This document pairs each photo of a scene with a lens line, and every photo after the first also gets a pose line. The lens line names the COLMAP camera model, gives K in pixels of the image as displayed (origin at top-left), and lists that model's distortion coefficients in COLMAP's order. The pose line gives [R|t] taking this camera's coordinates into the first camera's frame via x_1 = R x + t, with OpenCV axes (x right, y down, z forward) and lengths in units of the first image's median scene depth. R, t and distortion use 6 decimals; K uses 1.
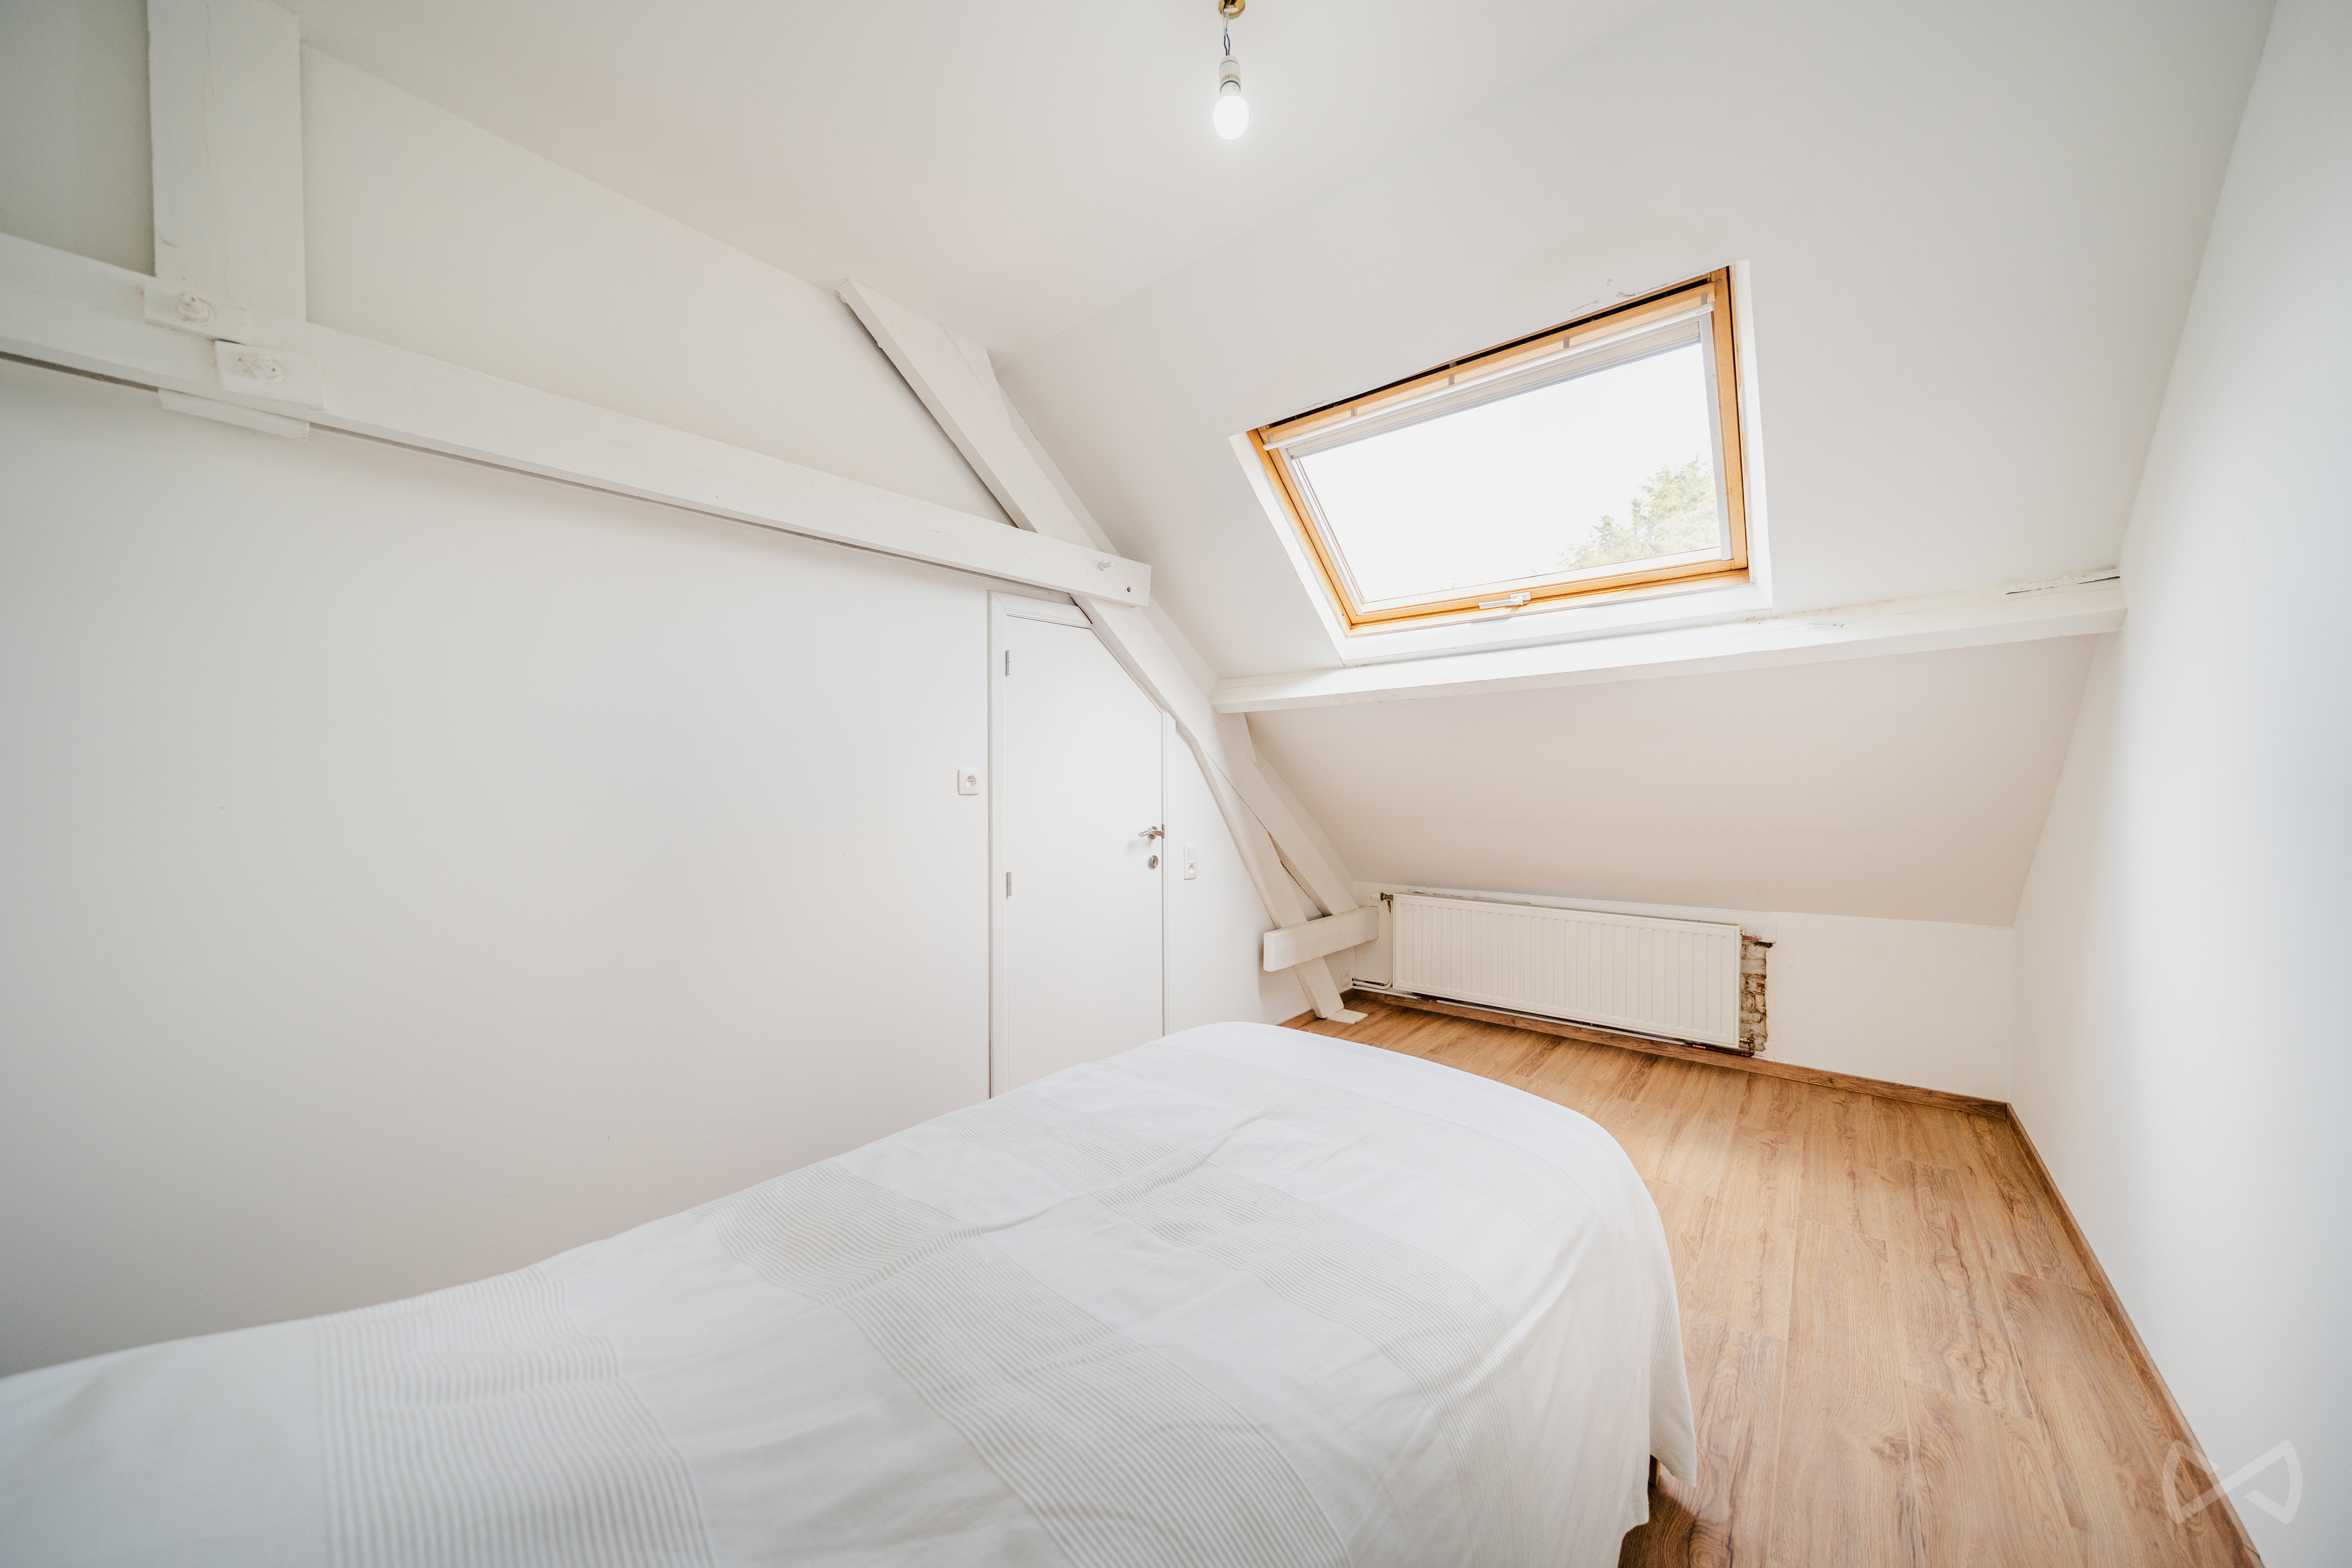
lens RADIAL K [[808.1, 0, 1168.4], [0, 808.1, 782.0], [0, 0, 1]] dist [-0.008968, 0.000155]
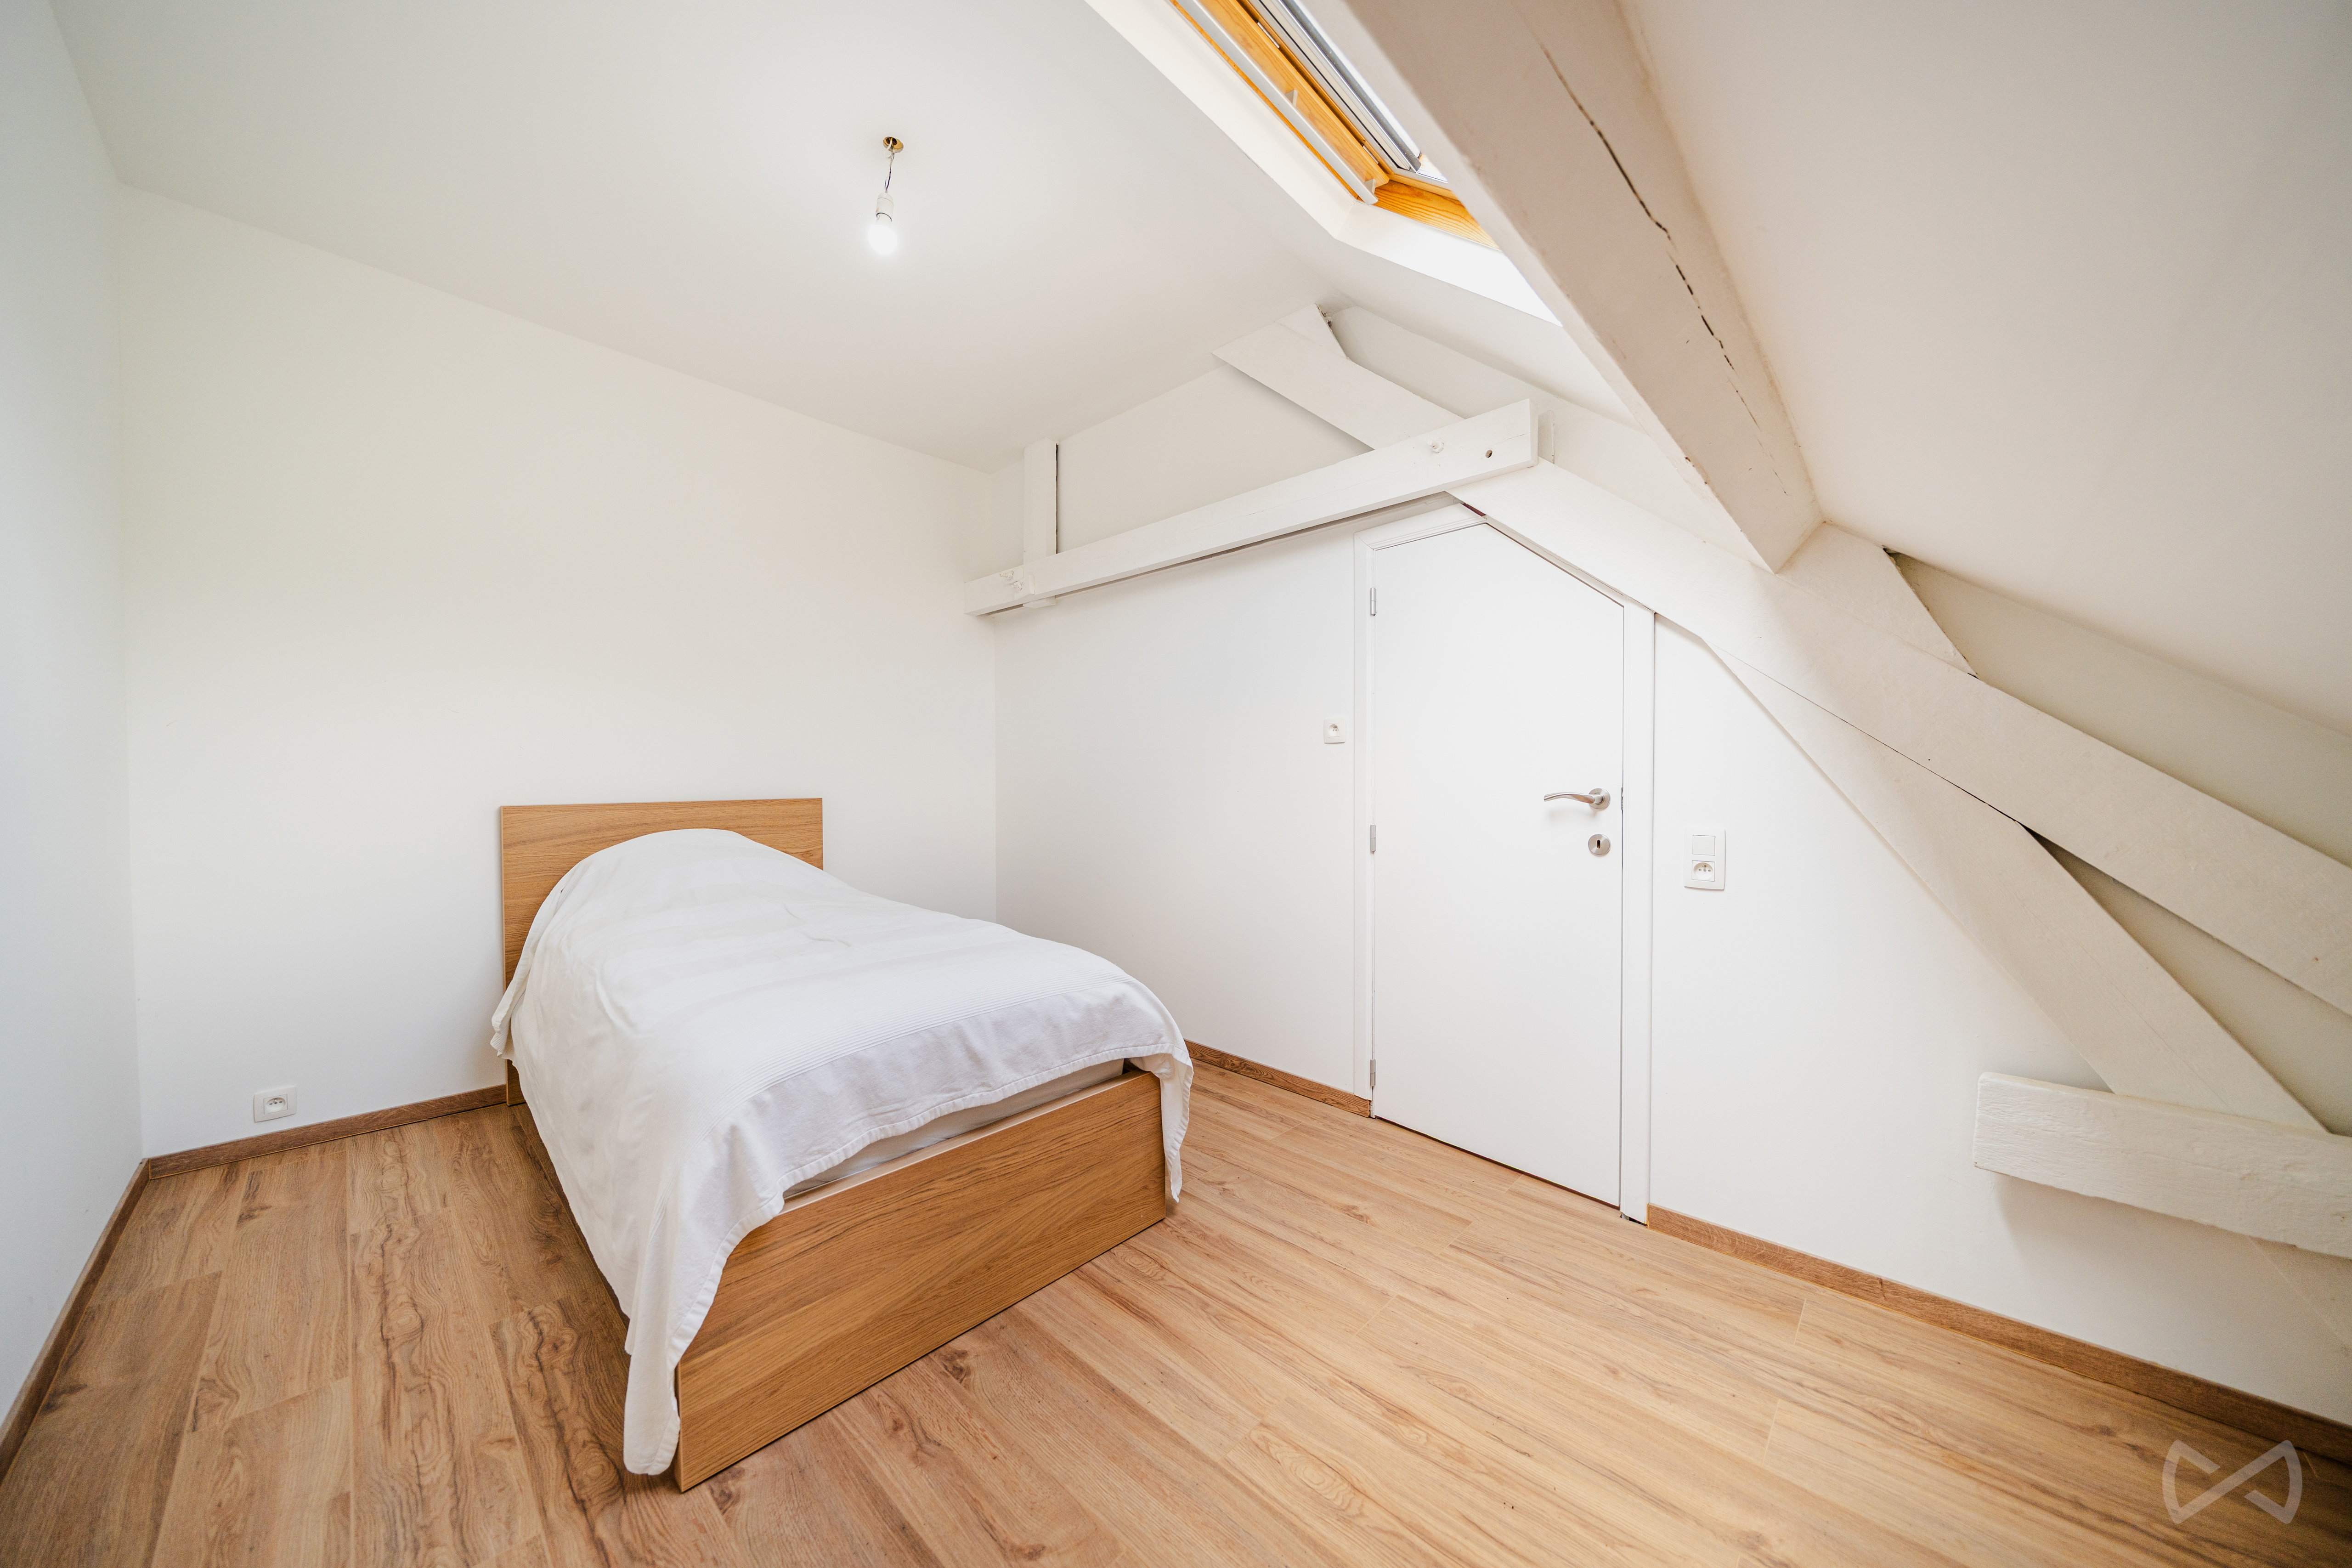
lens RADIAL K [[808.1, 0, 1168.5], [0, 808.1, 779.5], [0, 0, 1]] dist [-0.008968, 0.000155]
pose [[-0.079663, 0.007664, -0.996792, 0.753885], [-0.007822, 0.999935, 0.008314, 0.052614], [0.996791, 0.008459, -0.079597, 0.841036]]
